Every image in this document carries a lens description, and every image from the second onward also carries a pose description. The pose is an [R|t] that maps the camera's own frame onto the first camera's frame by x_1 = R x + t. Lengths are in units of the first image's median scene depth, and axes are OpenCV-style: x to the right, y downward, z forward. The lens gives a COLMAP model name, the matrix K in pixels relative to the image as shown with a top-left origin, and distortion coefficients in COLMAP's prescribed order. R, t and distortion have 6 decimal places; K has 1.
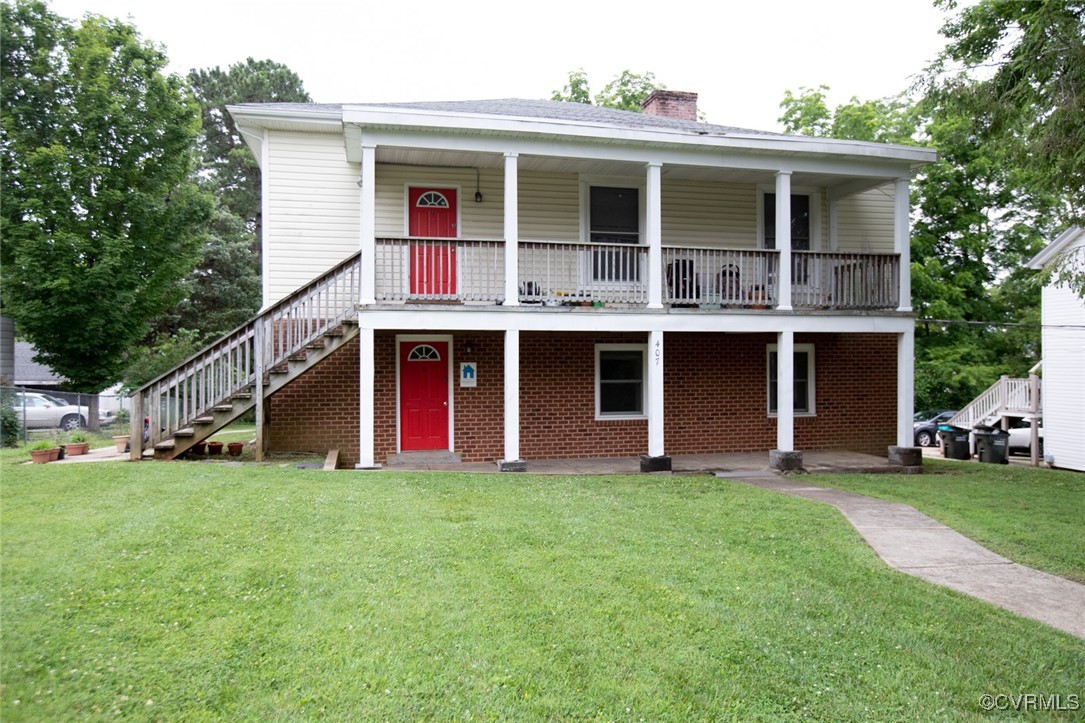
lens RADIAL K [[745.7, 0, 512.2], [0, 745.7, 359.3], [0, 0, 1]] dist [0.026589, 0.003712]
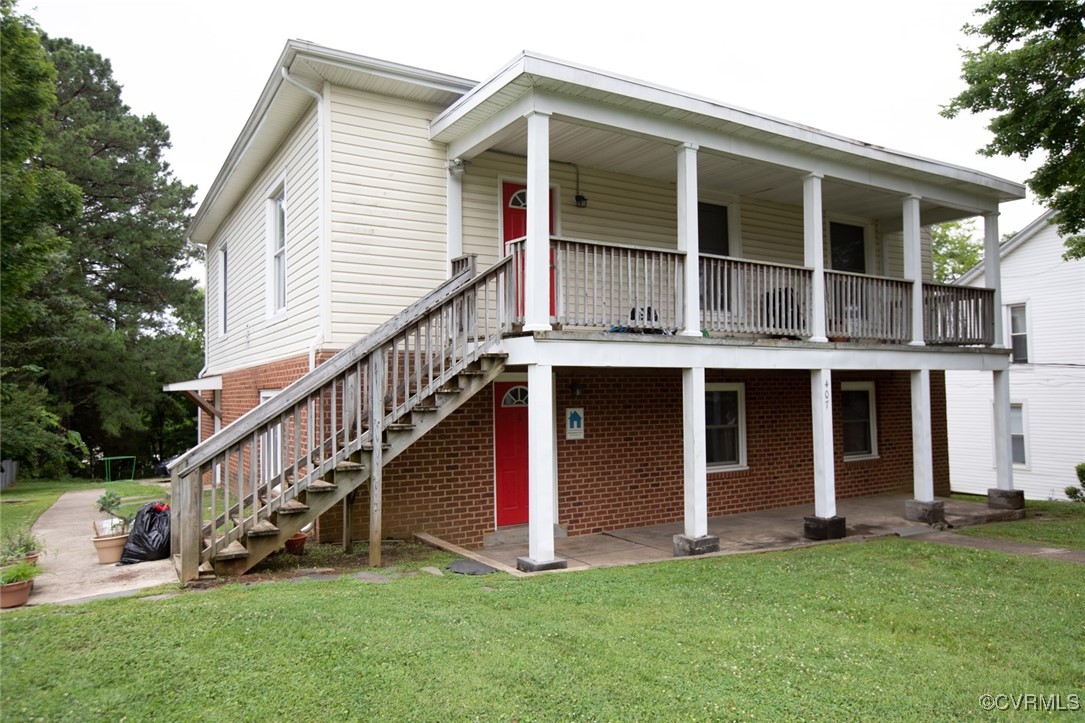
lens RADIAL K [[745.7, 0, 538.7], [0, 745.7, 364.1], [0, 0, 1]] dist [0.026589, 0.003712]
pose [[0.944543, 0.003217, 0.328372, -0.360910], [0.010837, 0.999102, -0.040959, -0.010507], [-0.328208, 0.042246, 0.943660, 0.273423]]
